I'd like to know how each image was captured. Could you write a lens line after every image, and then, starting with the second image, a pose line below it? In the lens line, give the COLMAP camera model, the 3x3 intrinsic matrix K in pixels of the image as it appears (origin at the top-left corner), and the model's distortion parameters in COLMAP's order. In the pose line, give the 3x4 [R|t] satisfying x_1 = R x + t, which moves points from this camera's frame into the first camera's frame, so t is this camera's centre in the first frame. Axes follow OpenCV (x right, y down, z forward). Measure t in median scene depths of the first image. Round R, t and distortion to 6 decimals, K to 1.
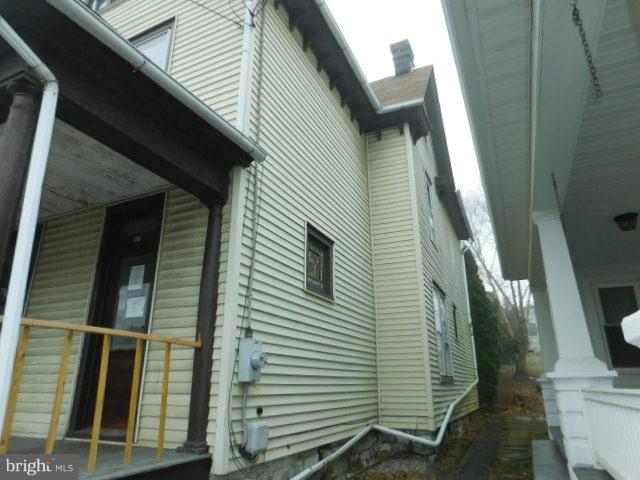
lens RADIAL K [[421.7, 0, 320.0], [0, 421.7, 240.0], [0, 0, 1]] dist [-0.068531, 0.057081]
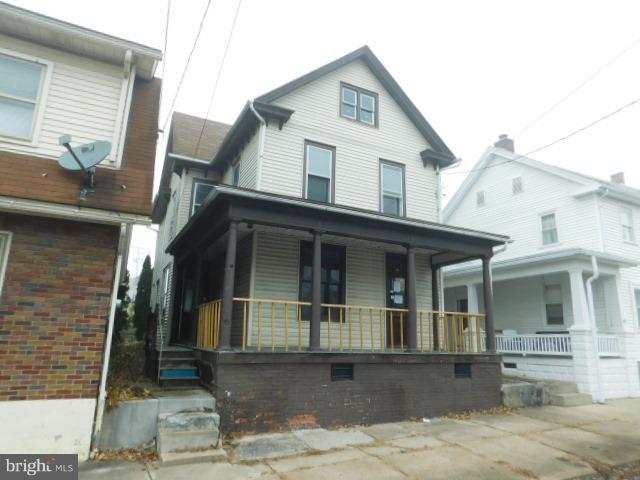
lens RADIAL K [[421.7, 0, 320.0], [0, 421.7, 240.0], [0, 0, 1]] dist [-0.068531, 0.057081]
pose [[0.616997, 0.199781, 0.761184, -2.843763], [-0.286547, 0.957875, -0.019137, 0.004773], [-0.732943, -0.206308, 0.648253, -0.223177]]
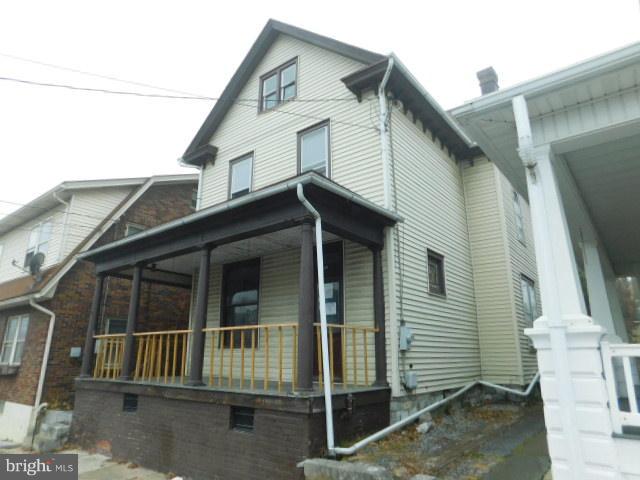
lens RADIAL K [[421.7, 0, 320.0], [0, 421.7, 240.0], [0, 0, 1]] dist [-0.068531, 0.057081]
pose [[0.974538, -0.057742, -0.216659, -0.096377], [0.070662, 0.996125, 0.052363, -0.225160], [0.212796, -0.066340, 0.974842, -0.717235]]
